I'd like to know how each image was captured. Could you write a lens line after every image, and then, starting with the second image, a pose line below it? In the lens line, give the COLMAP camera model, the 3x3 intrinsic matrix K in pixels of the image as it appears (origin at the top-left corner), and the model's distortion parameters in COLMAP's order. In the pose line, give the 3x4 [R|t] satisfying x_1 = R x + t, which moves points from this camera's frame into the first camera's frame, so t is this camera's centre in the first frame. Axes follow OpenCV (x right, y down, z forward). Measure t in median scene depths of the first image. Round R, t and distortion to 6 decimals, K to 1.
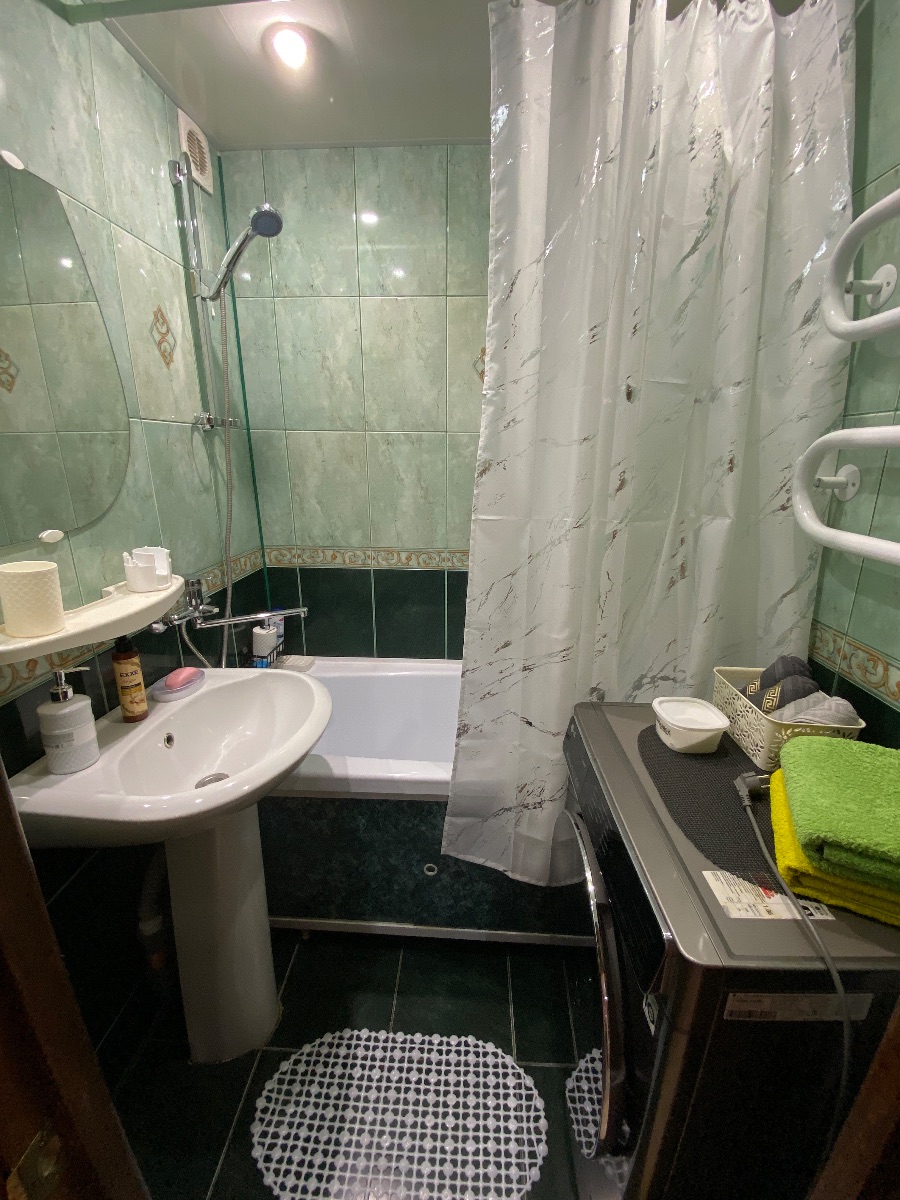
lens RADIAL K [[494.9, 0, 450.0], [0, 494.9, 600.0], [0, 0, 1]] dist [0.026715, -0.018883]
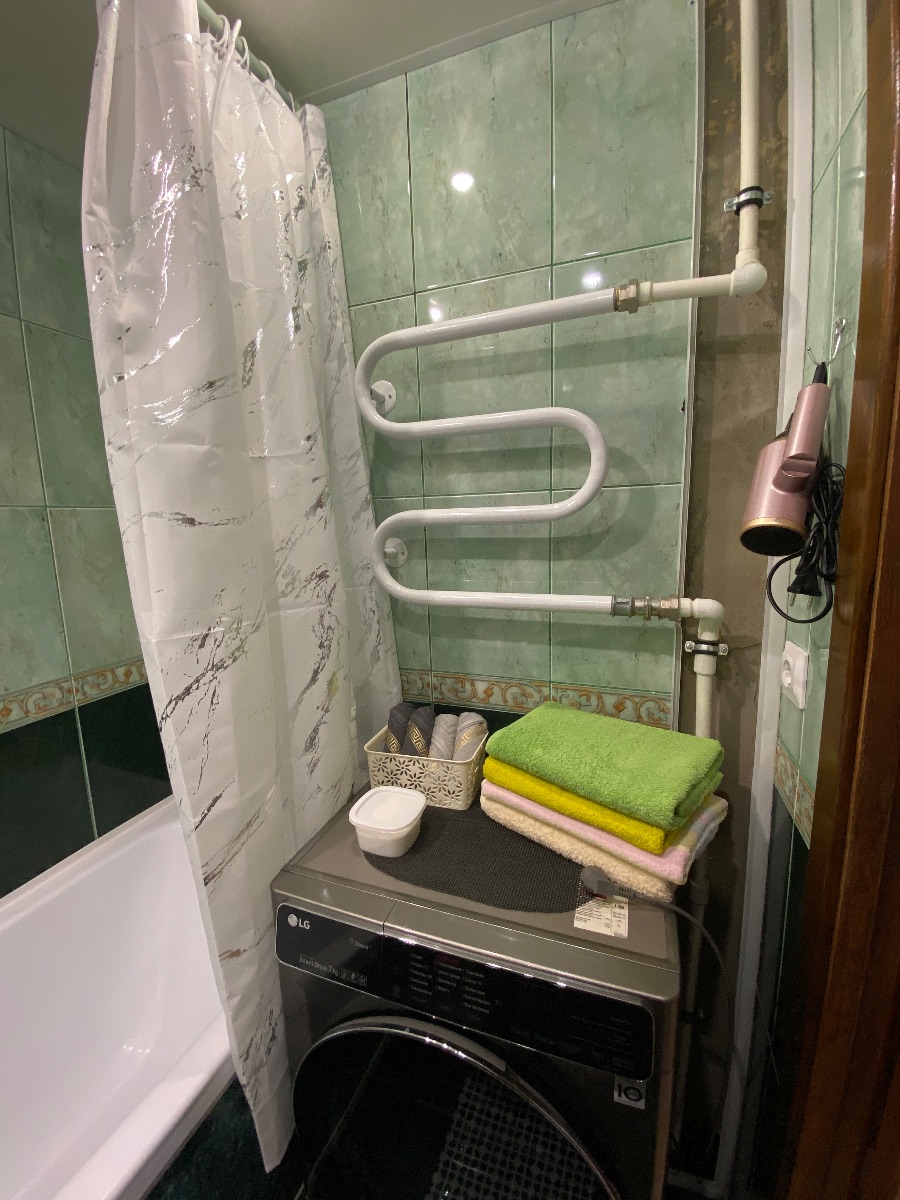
lens RADIAL K [[482.5, 0, 450.0], [0, 482.5, 600.0], [0, 0, 1]] dist [0.060440, -0.047001]
pose [[0.298911, -0.169287, 0.939146, -0.202029], [0.294157, 0.952562, 0.078081, -0.124369], [-0.907813, 0.252917, 0.334528, 0.362425]]
